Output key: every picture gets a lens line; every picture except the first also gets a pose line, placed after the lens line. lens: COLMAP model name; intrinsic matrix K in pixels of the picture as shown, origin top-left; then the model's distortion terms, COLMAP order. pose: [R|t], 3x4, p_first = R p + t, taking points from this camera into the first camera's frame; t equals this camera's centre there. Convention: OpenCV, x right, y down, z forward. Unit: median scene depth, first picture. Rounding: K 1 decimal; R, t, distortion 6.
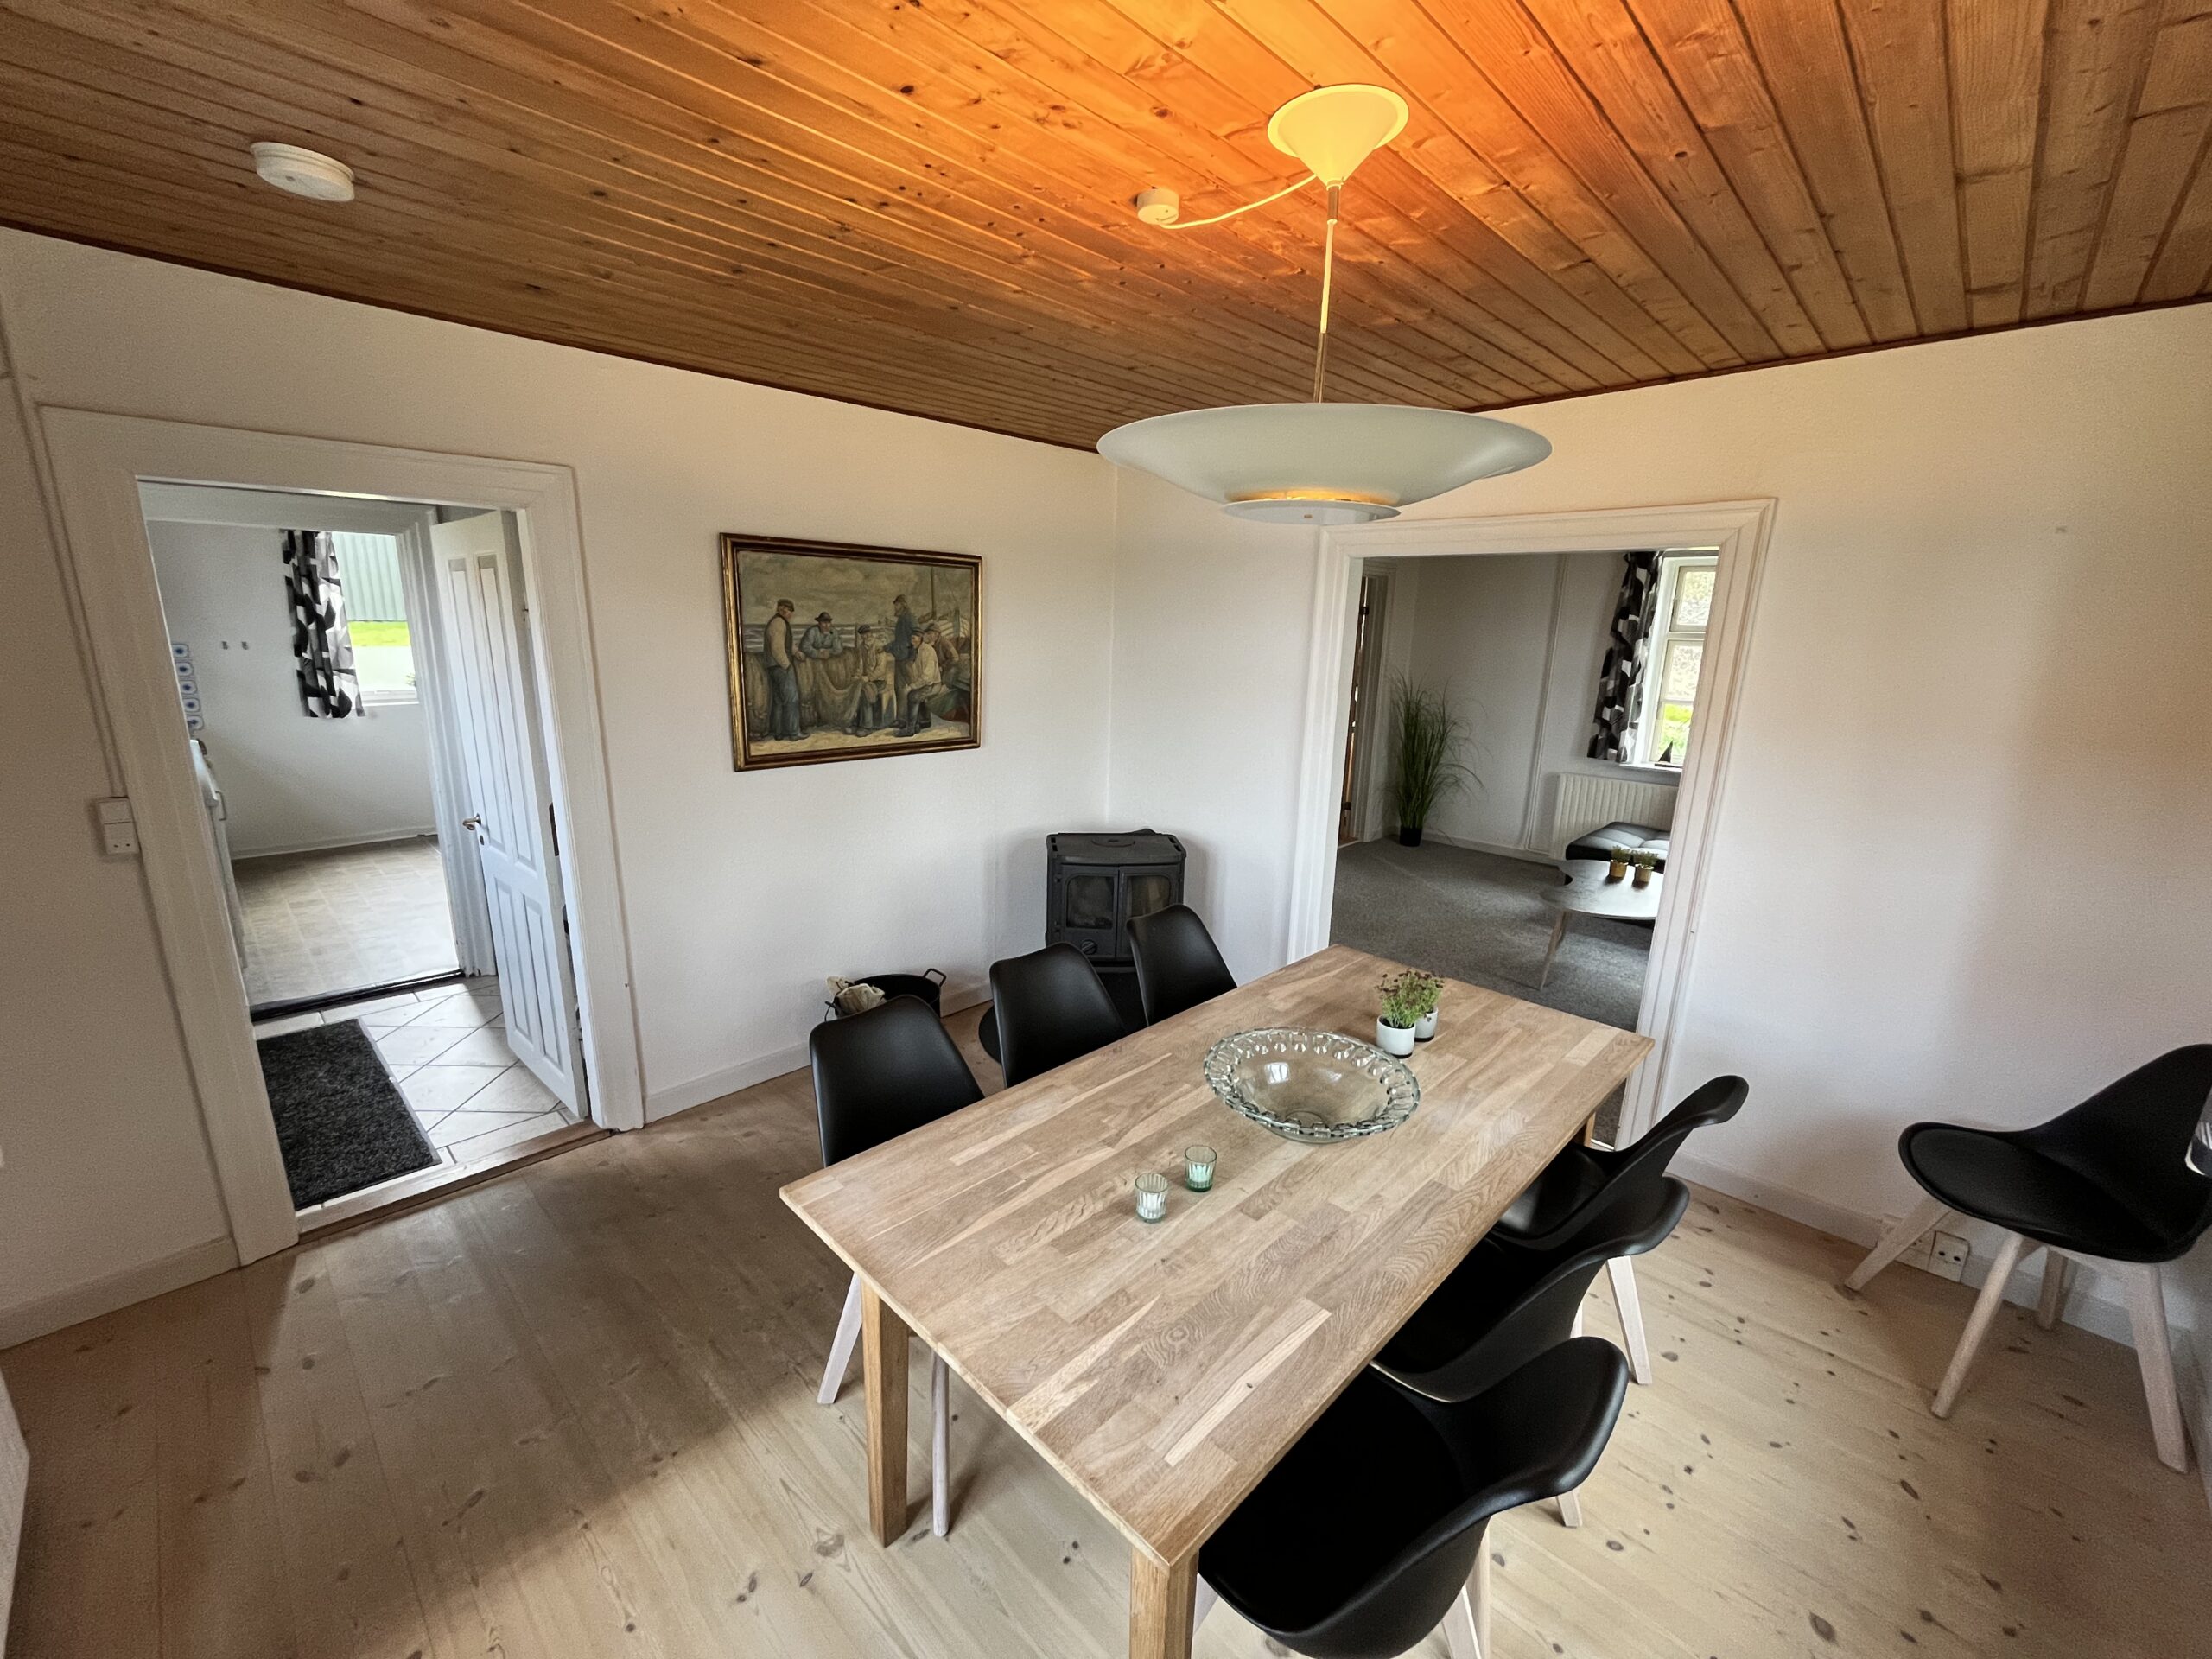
lens RADIAL K [[902.3, 0, 1099.8], [0, 902.3, 833.6], [0, 0, 1]] dist [-0.001857, -0.000710]
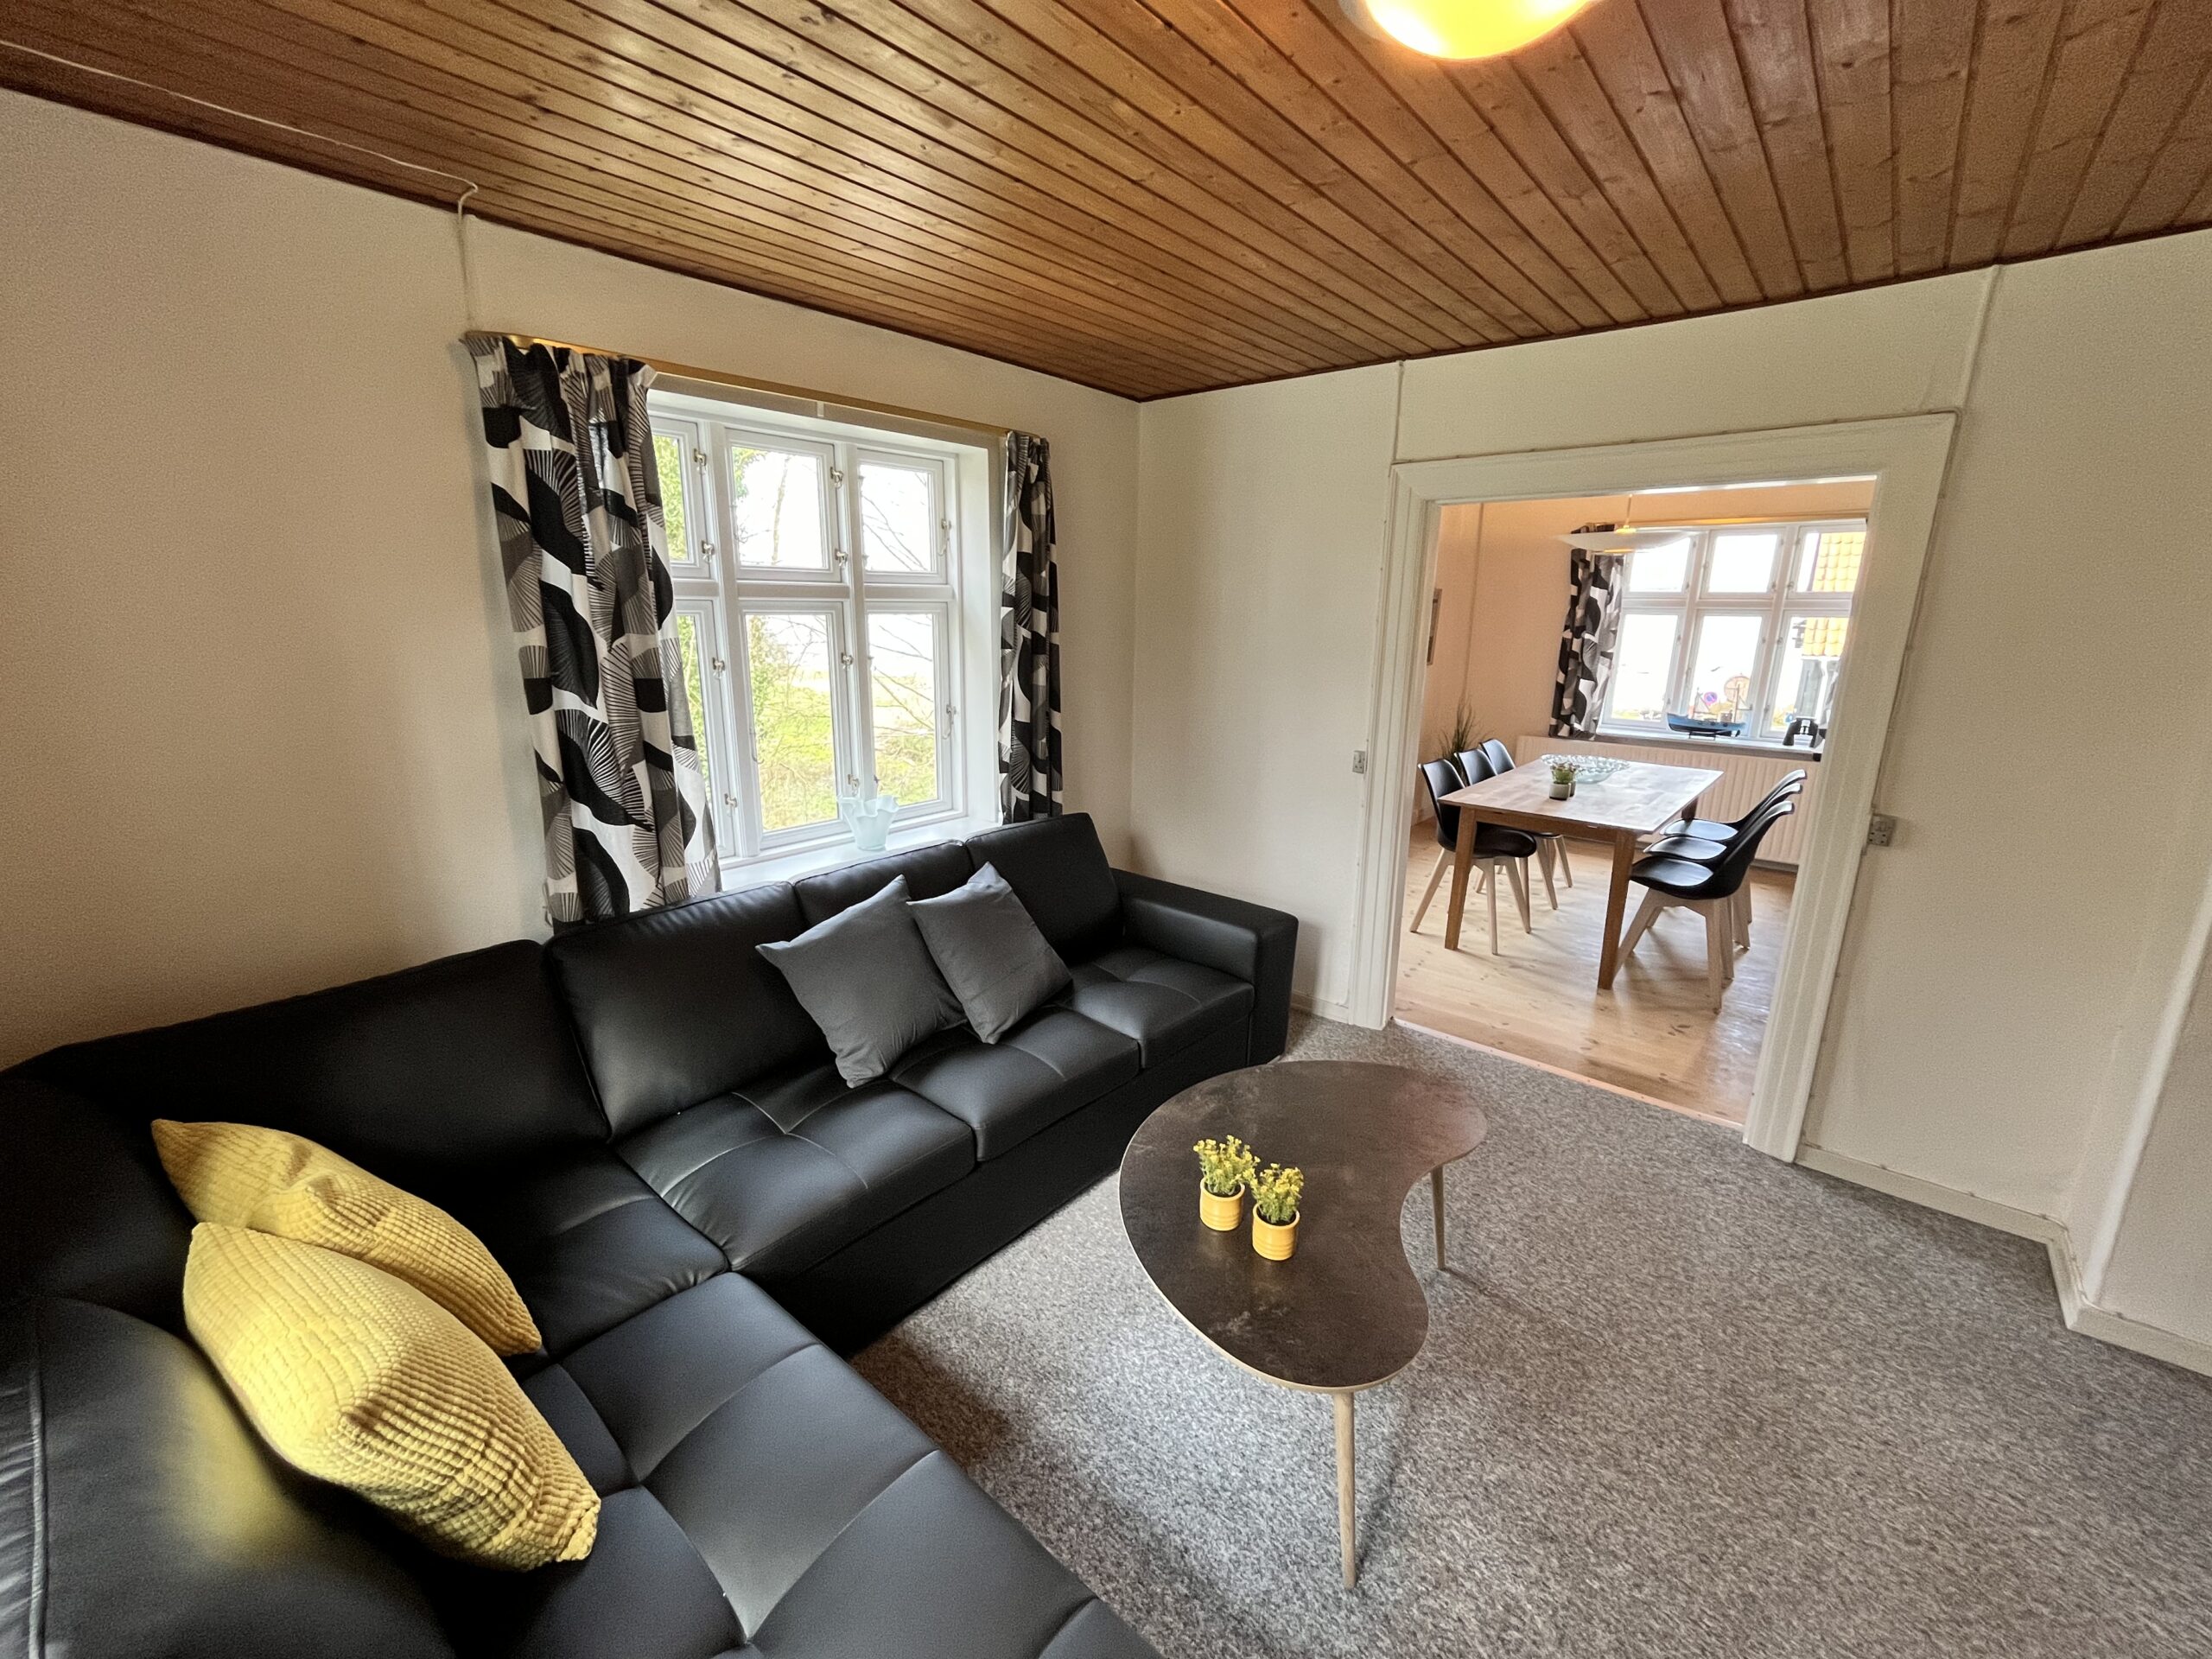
lens RADIAL K [[902.3, 0, 1103.1], [0, 902.3, 835.3], [0, 0, 1]] dist [-0.001857, -0.000710]
pose [[-0.997440, -0.011678, -0.070553, 0.516713], [-0.042696, 0.888689, 0.456518, -0.199004], [0.057369, 0.458362, -0.886912, 0.957660]]
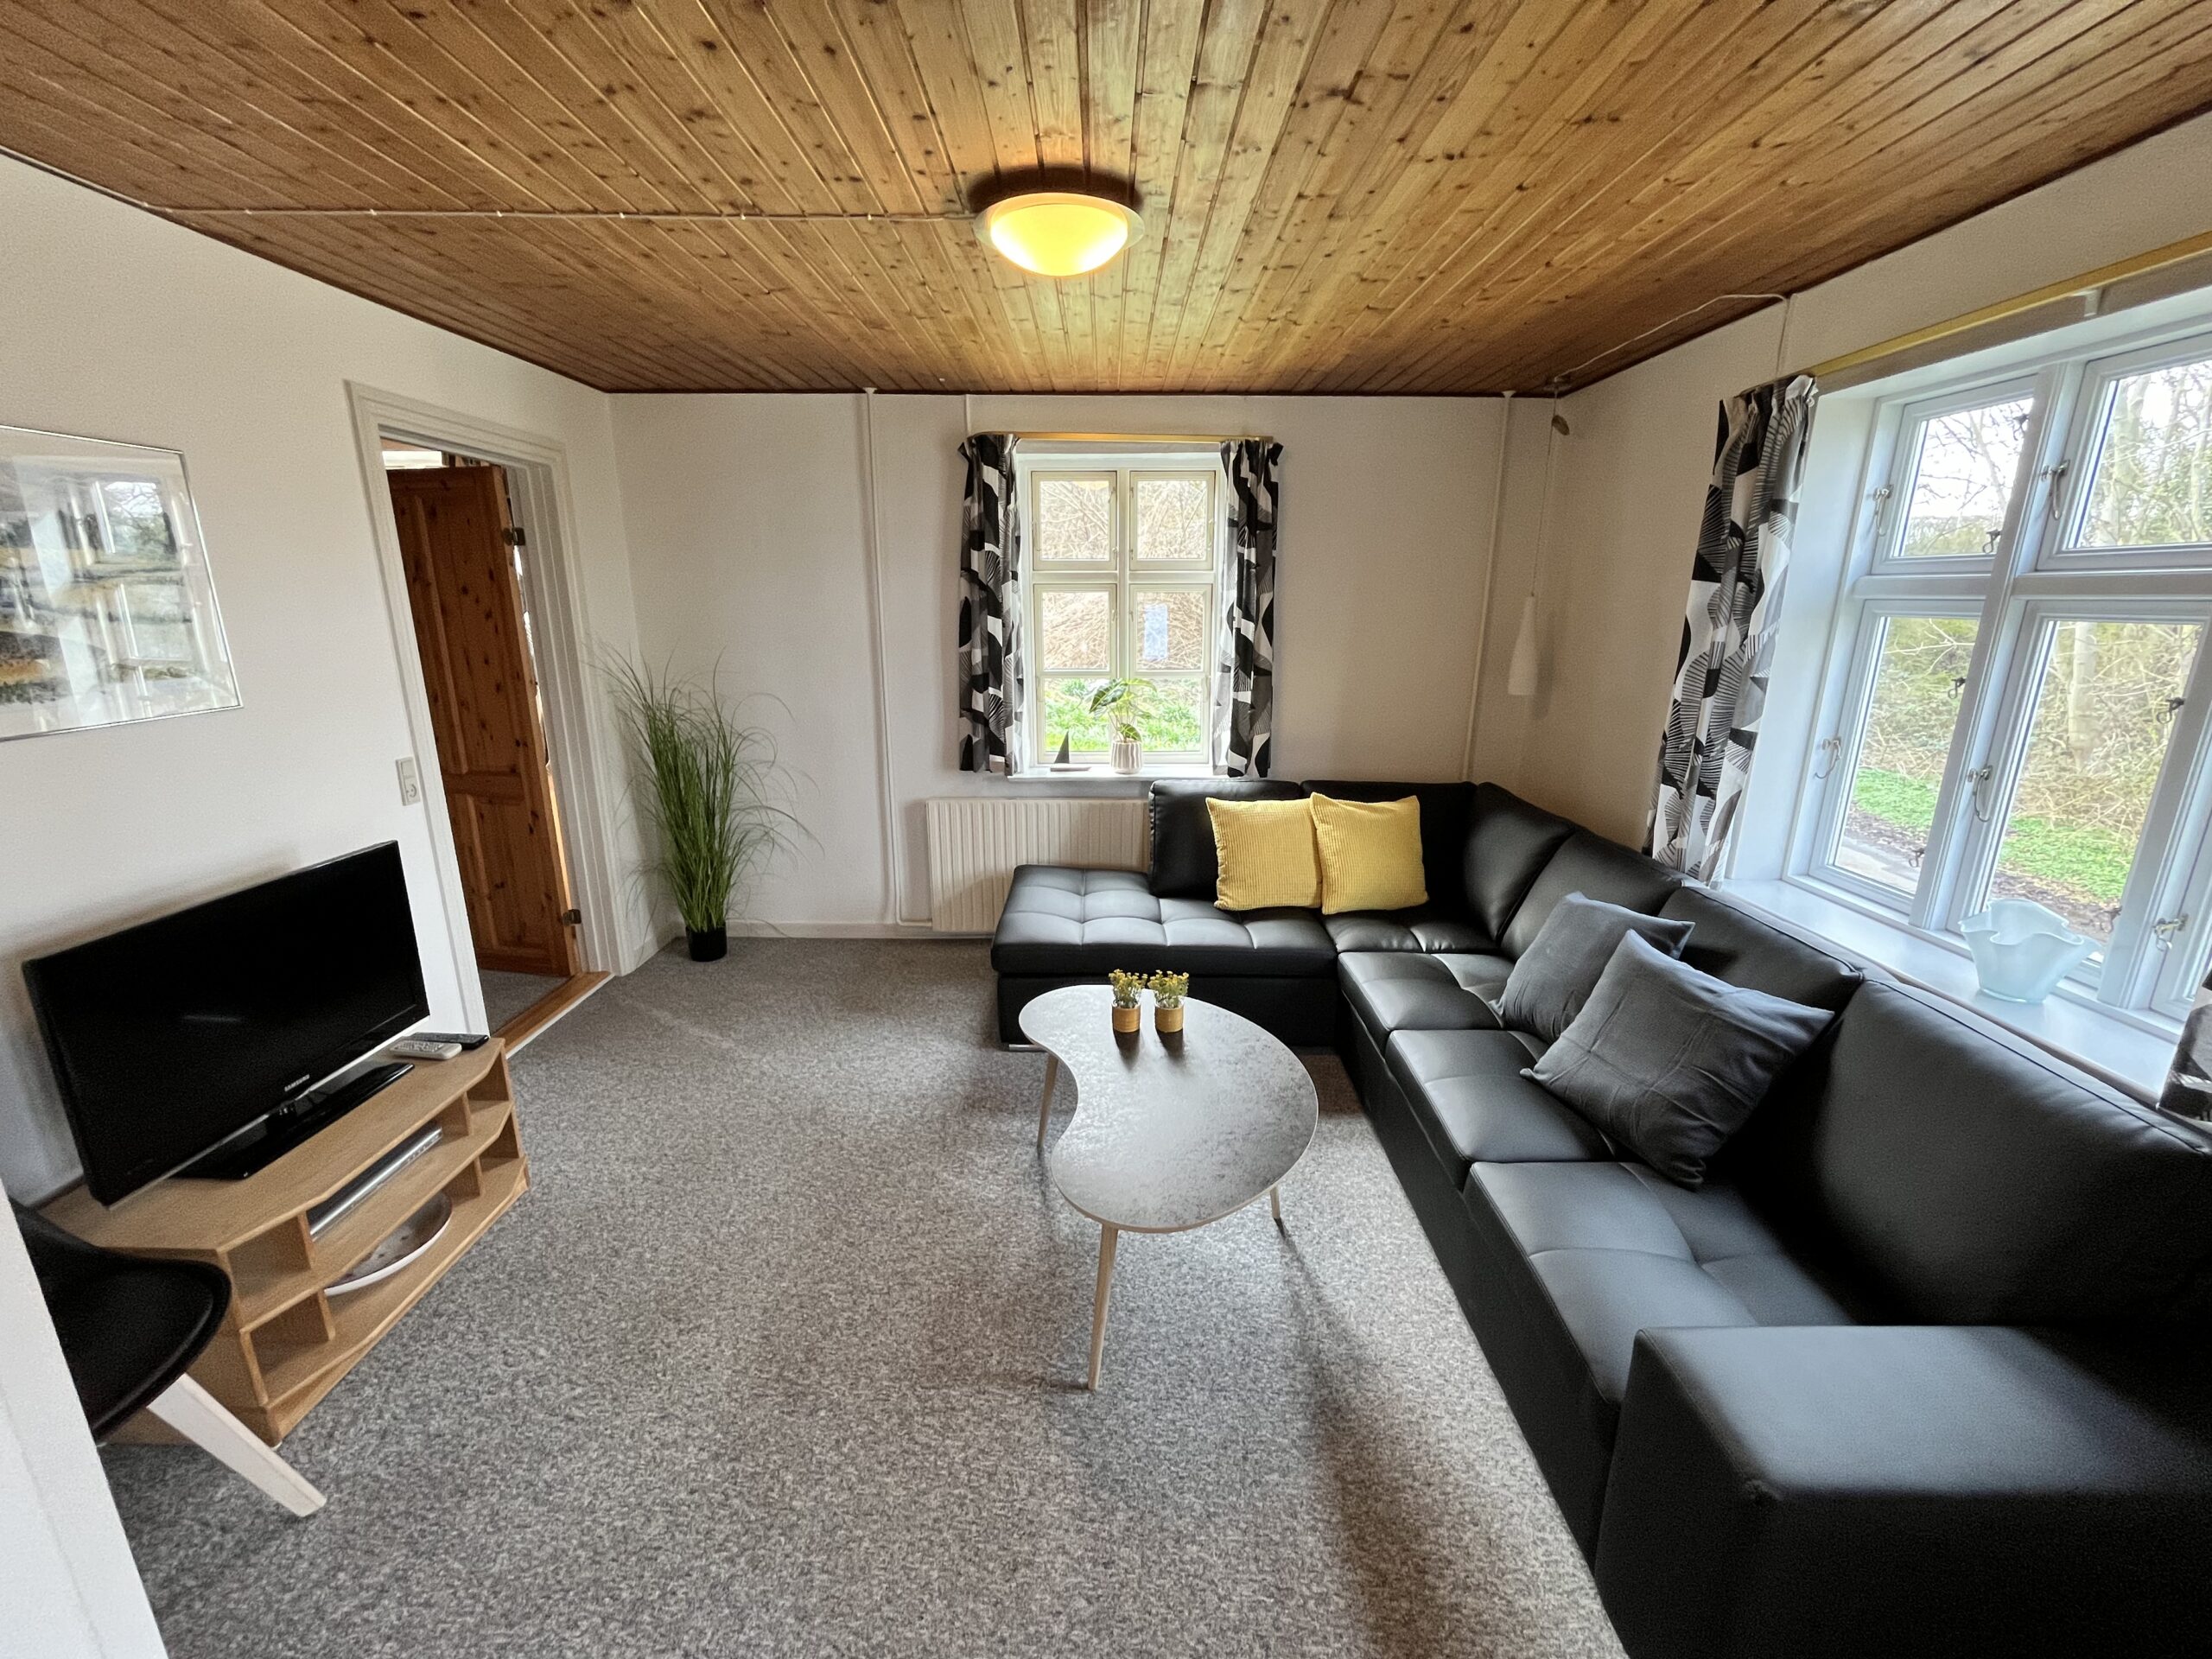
lens RADIAL K [[902.3, 0, 1101.8], [0, 902.3, 828.4], [0, 0, 1]] dist [-0.001857, -0.000710]
pose [[0.715444, -0.200428, 0.669304, 0.181414], [0.169690, 0.979133, 0.111820, -0.102300], [-0.677750, 0.033573, 0.734526, 0.478418]]
